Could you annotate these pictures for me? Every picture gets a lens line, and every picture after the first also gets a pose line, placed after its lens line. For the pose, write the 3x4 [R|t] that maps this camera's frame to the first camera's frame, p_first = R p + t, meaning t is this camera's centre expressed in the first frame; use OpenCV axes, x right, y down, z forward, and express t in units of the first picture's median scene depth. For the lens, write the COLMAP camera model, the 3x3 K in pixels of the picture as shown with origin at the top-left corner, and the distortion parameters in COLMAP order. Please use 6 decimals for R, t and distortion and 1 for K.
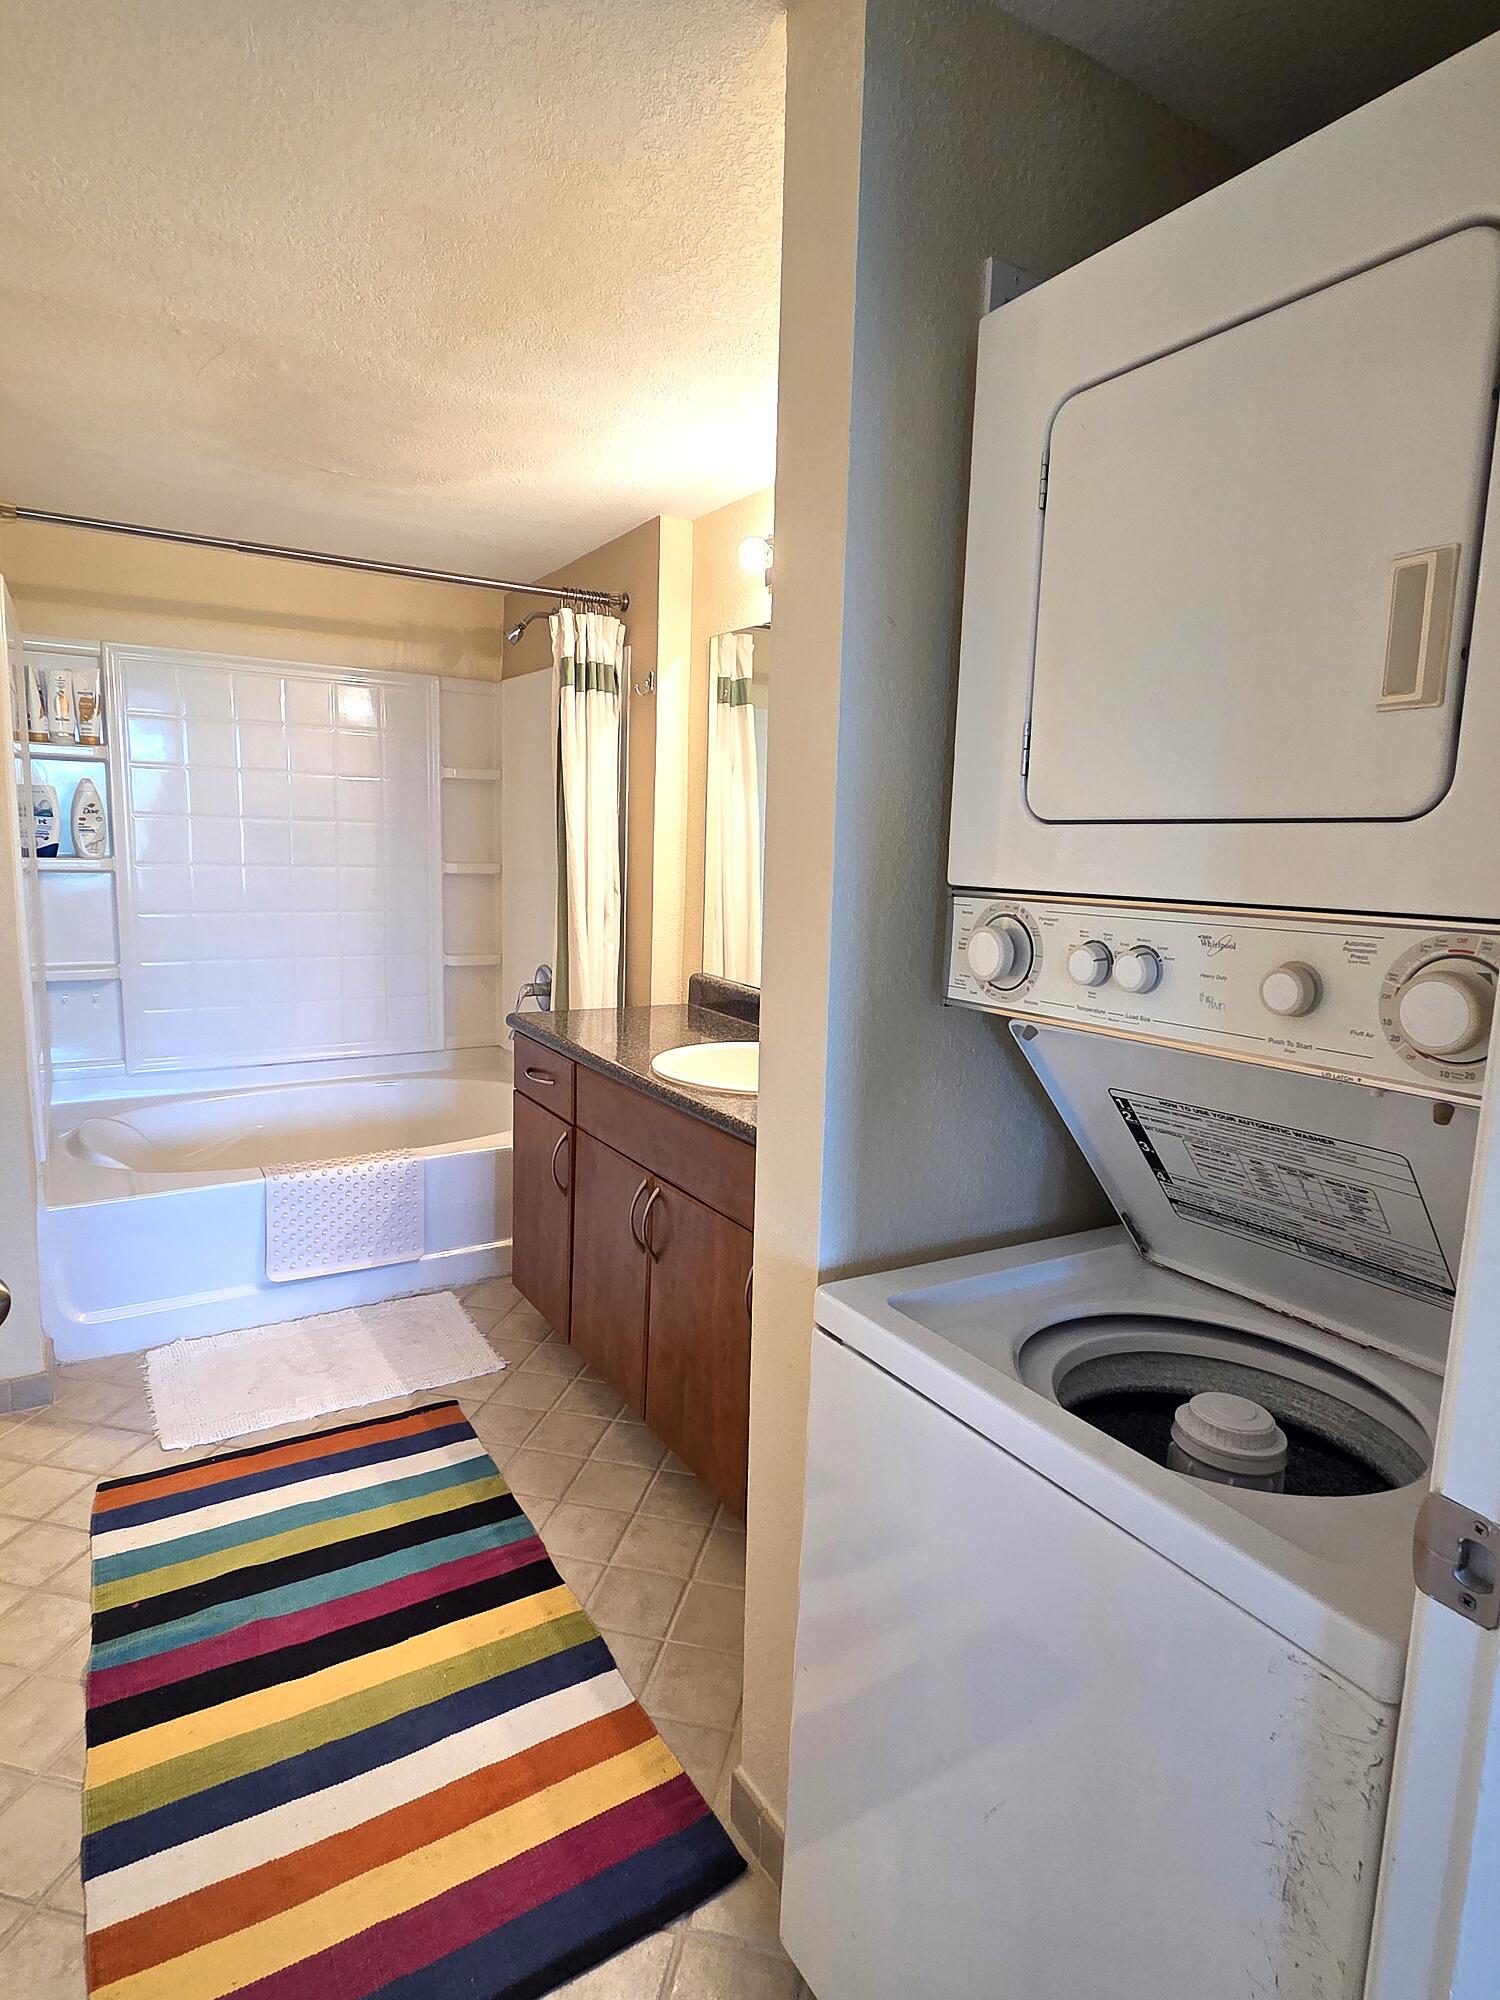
lens RADIAL K [[1088.0, 0, 751.6], [0, 1088.0, 998.4], [0, 0, 1]] dist [0.002997, 0.000024]
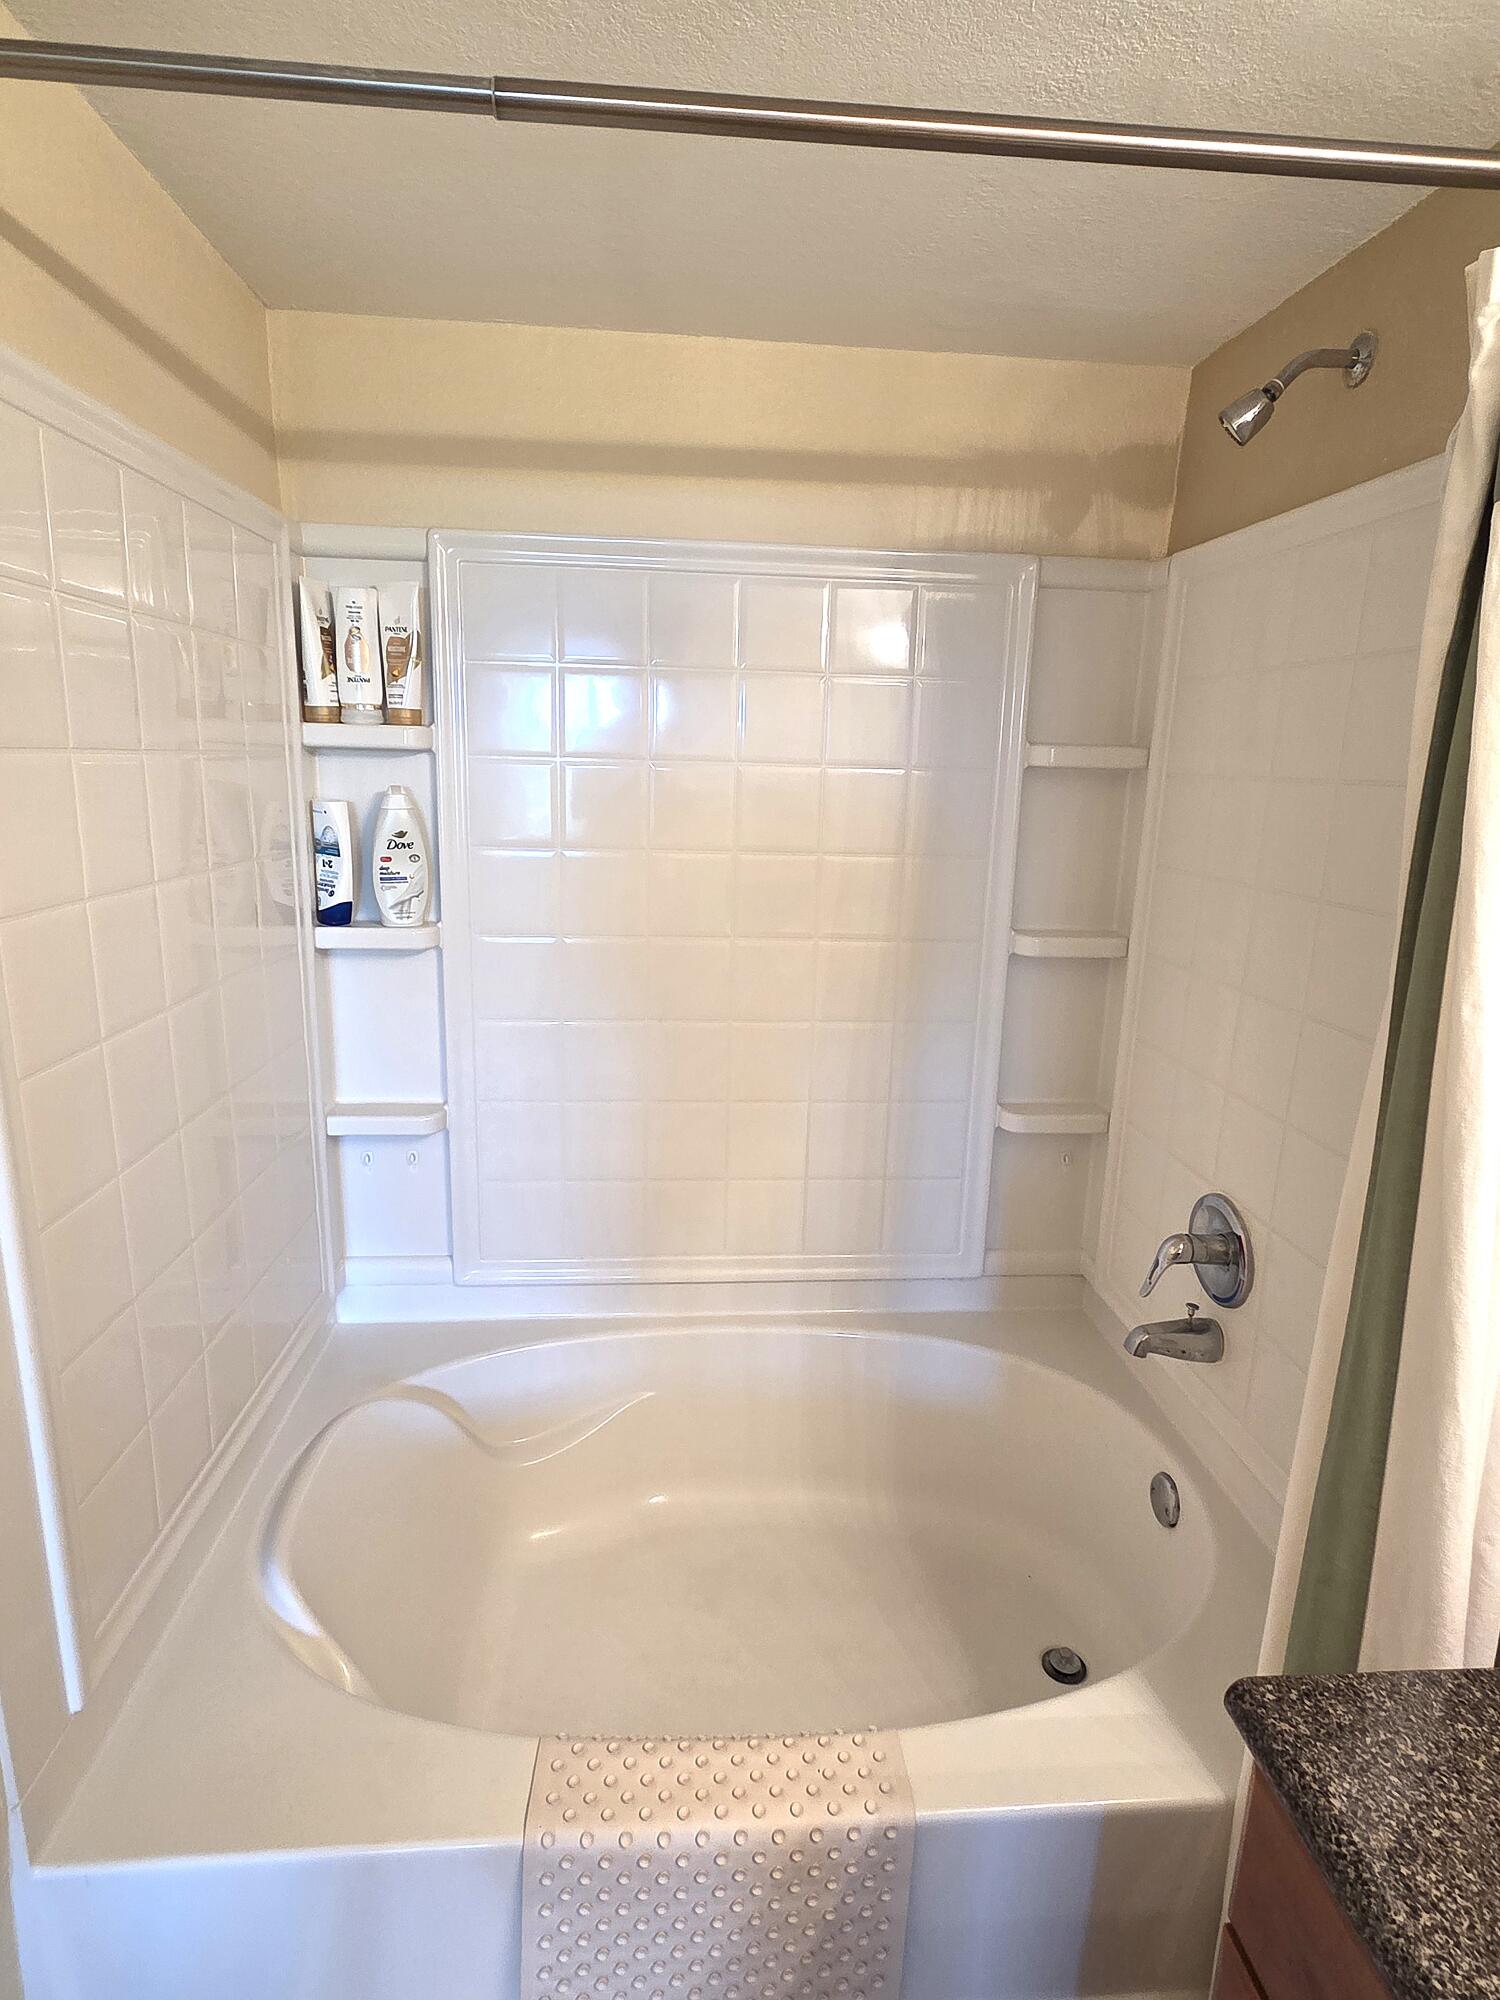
lens RADIAL K [[1088.0, 0, 752.1], [0, 1088.0, 1007.5], [0, 0, 1]] dist [0.002997, 0.000024]
pose [[0.885548, 0.098274, -0.454034, -0.186238], [-0.070304, 0.994461, 0.078127, -0.145198], [0.459198, -0.037265, 0.887552, 0.585552]]
